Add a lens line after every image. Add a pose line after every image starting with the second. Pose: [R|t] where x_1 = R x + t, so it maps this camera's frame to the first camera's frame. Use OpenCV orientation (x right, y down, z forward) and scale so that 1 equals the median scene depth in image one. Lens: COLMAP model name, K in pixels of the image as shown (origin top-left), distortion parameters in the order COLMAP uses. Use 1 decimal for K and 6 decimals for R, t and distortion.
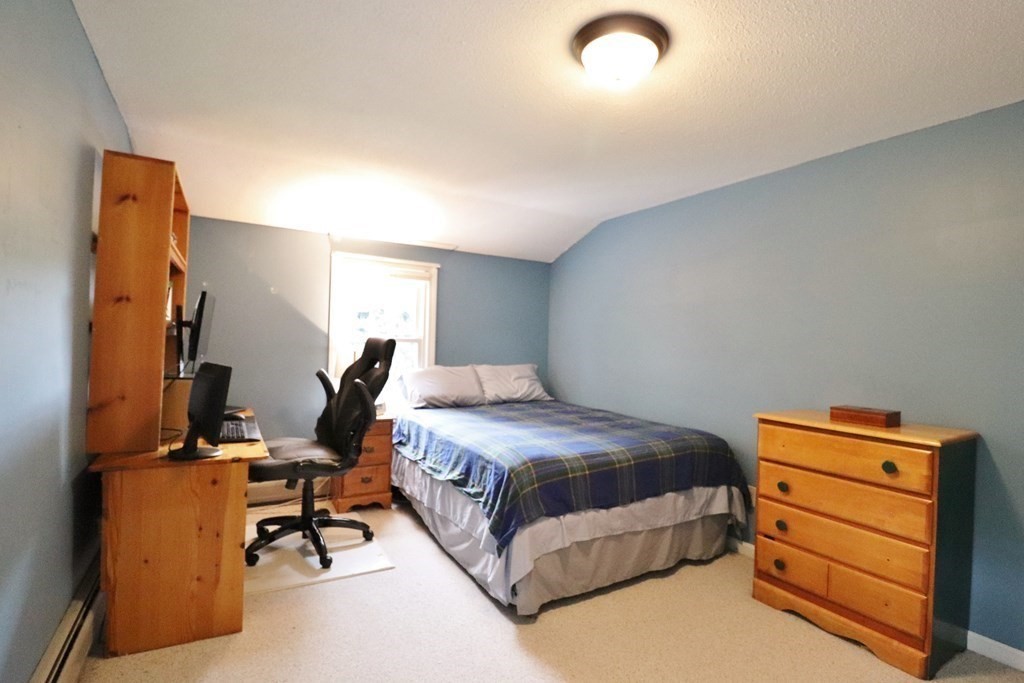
lens RADIAL K [[485.6, 0, 530.8], [0, 485.6, 345.6], [0, 0, 1]] dist [-0.002124, -0.000250]
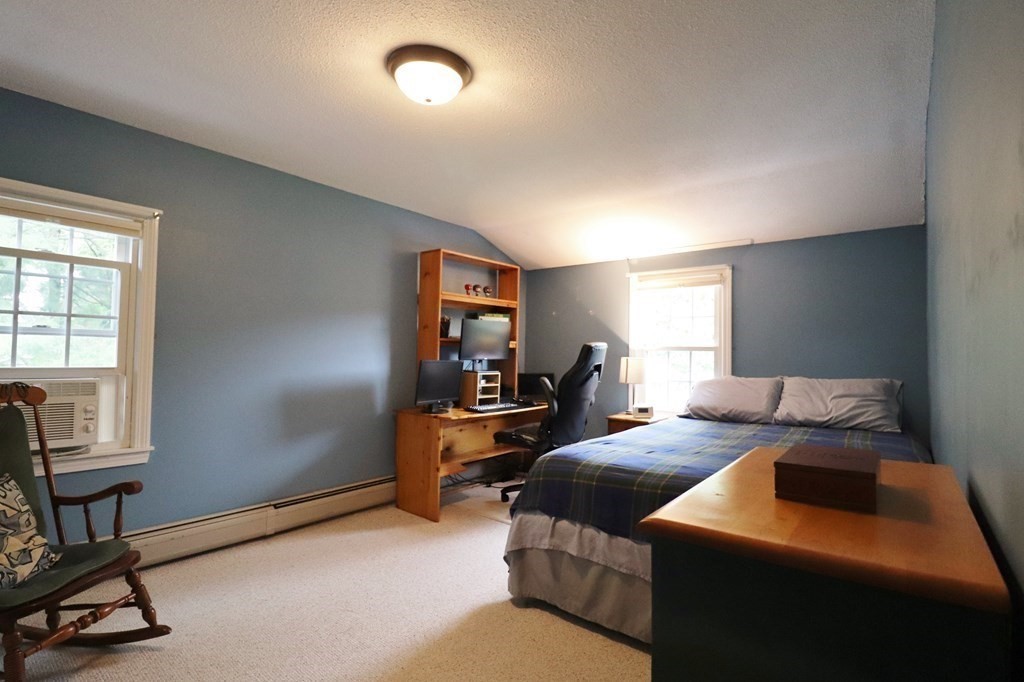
lens RADIAL K [[485.6, 0, 530.8], [0, 485.6, 345.1], [0, 0, 1]] dist [-0.002124, -0.000250]
pose [[0.368405, -0.042440, -0.928696, 0.565979], [-0.007051, 0.998801, -0.048441, 0.034575], [0.929638, 0.024394, 0.367665, 0.355129]]
